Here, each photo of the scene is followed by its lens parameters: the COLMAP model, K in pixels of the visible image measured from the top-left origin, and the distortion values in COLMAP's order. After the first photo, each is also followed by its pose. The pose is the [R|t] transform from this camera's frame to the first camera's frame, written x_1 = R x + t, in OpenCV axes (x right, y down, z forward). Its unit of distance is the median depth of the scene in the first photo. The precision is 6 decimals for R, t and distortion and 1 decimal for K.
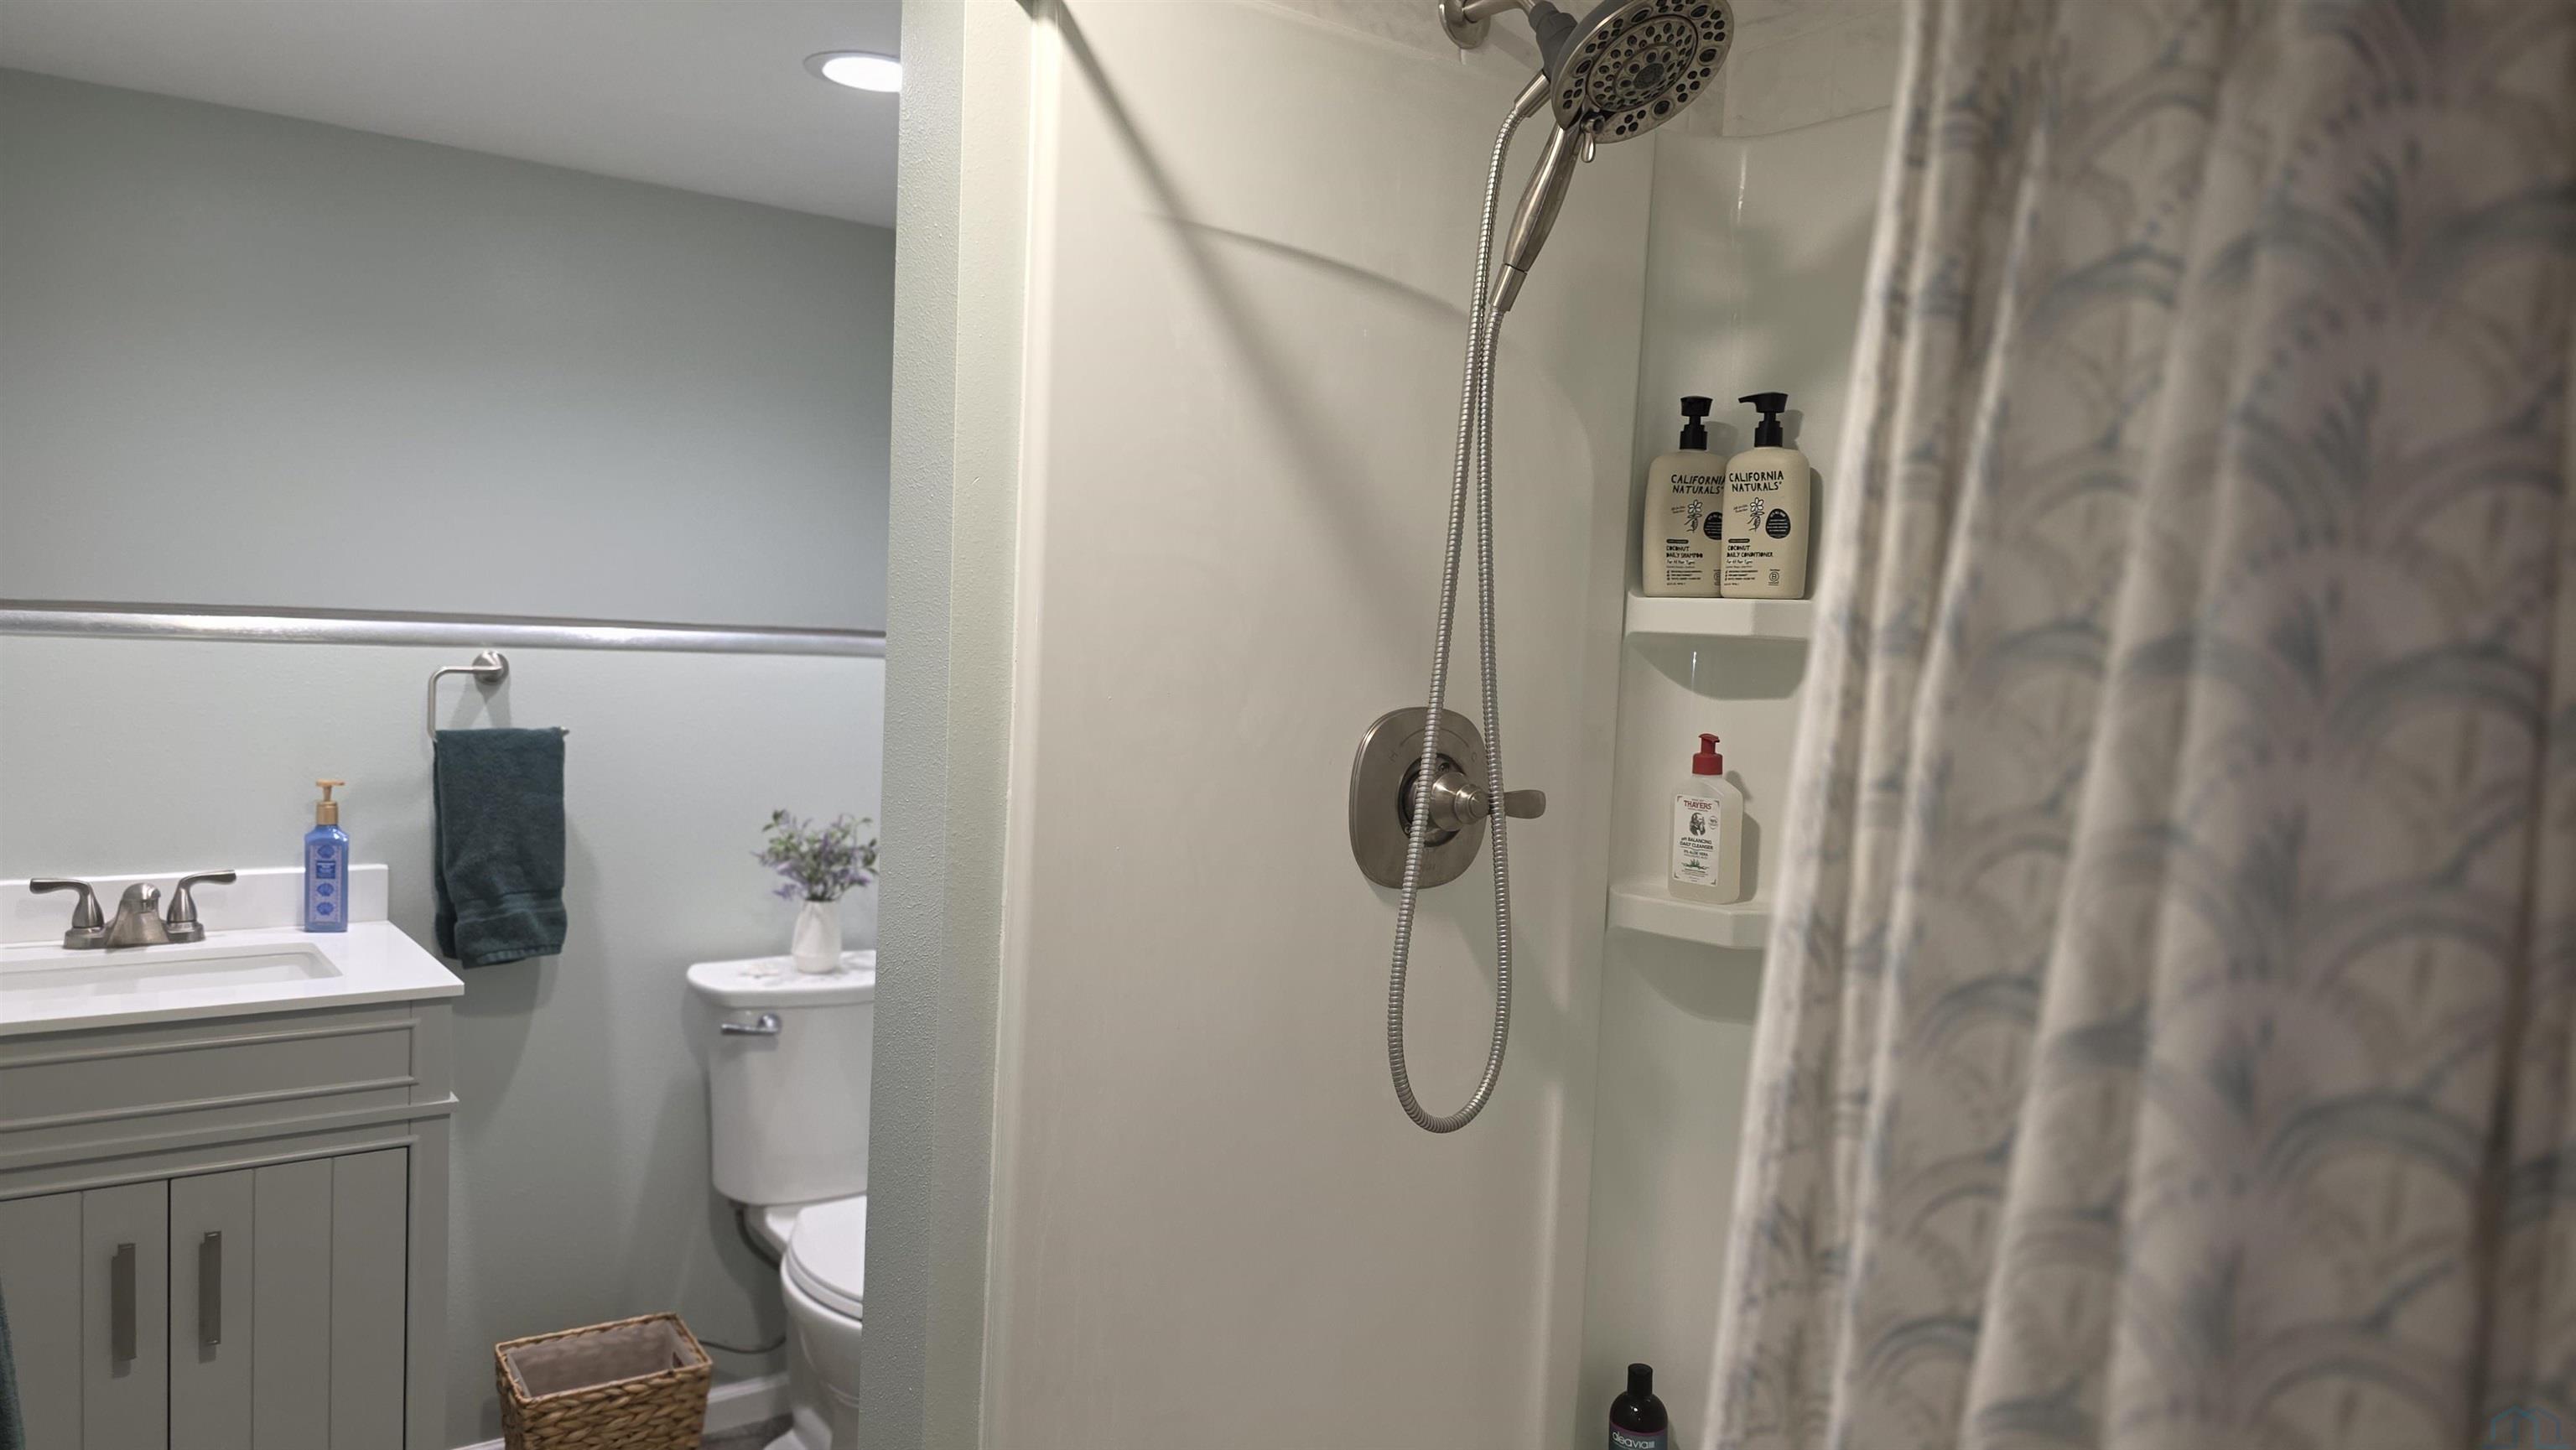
lens RADIAL K [[1744.9, 0, 1290.7], [0, 1744.9, 721.5], [0, 0, 1]] dist [0.029346, -0.029439]
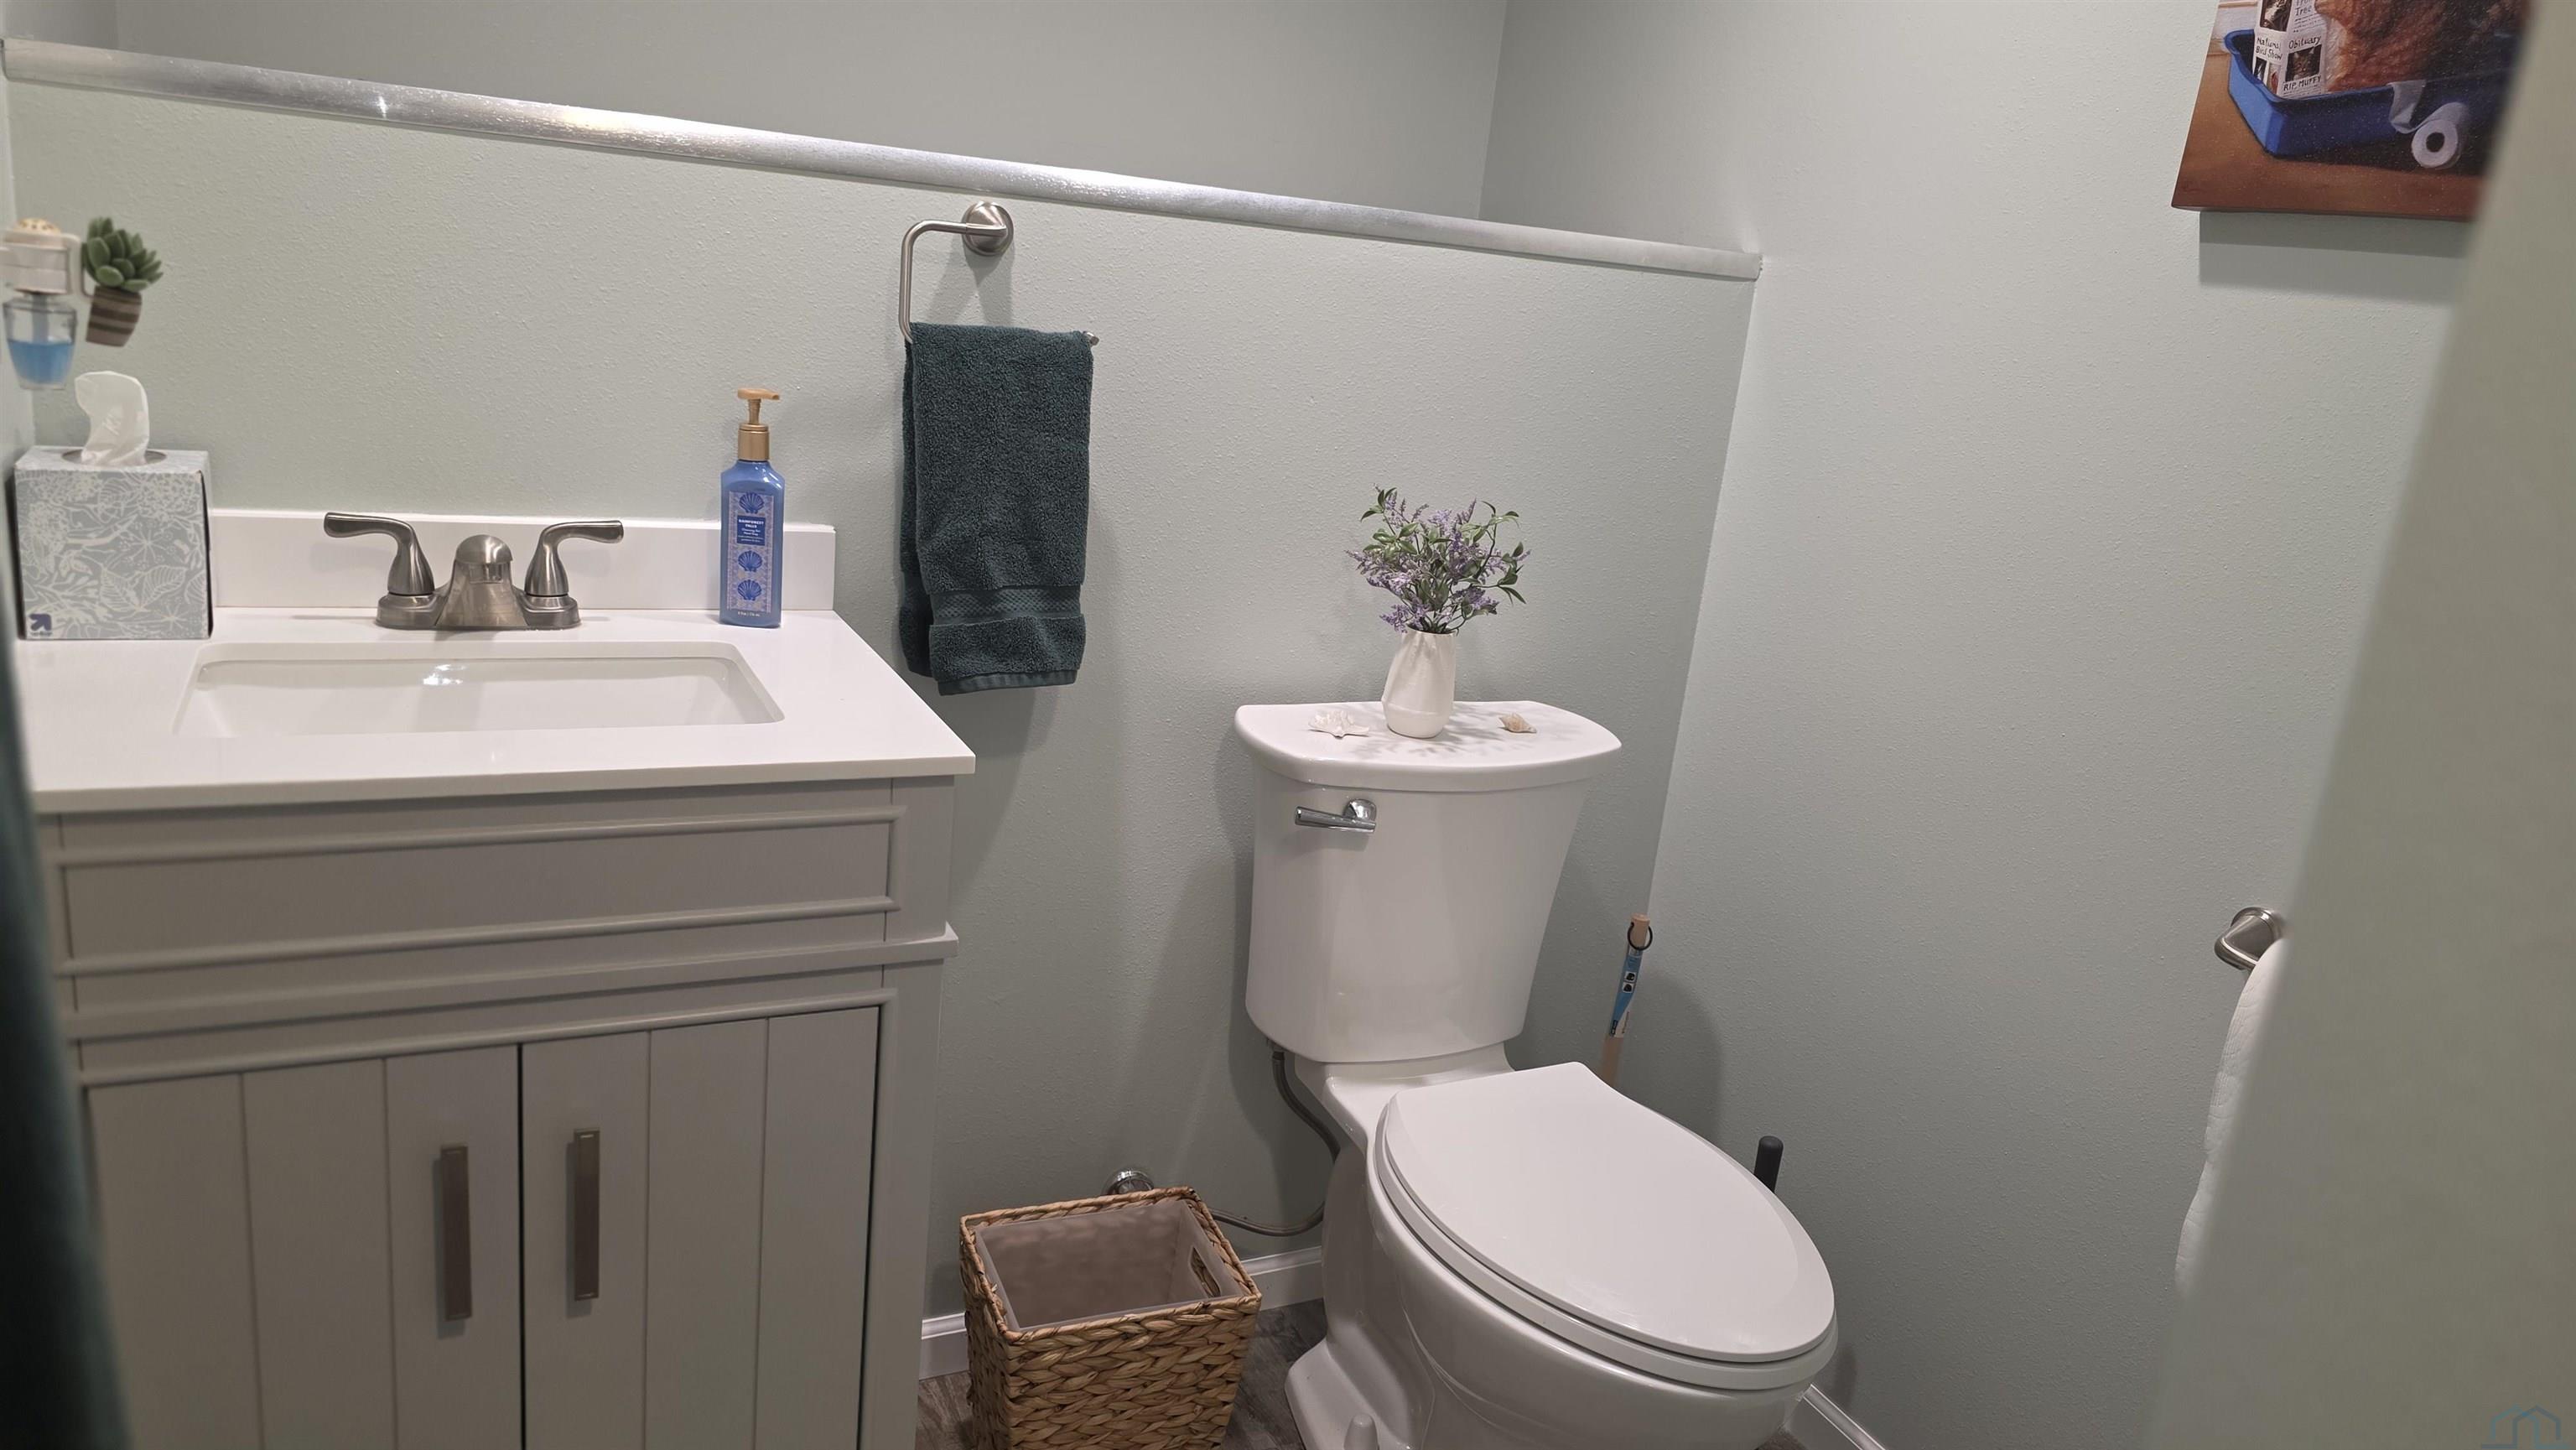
lens RADIAL K [[1744.9, 0, 1289.3], [0, 1744.9, 717.1], [0, 0, 1]] dist [0.029346, -0.029439]
pose [[0.980058, 0.105338, -0.168491, -0.227519], [-0.072129, 0.978681, 0.192304, 0.013030], [0.185156, -0.176316, 0.966763, 0.381945]]
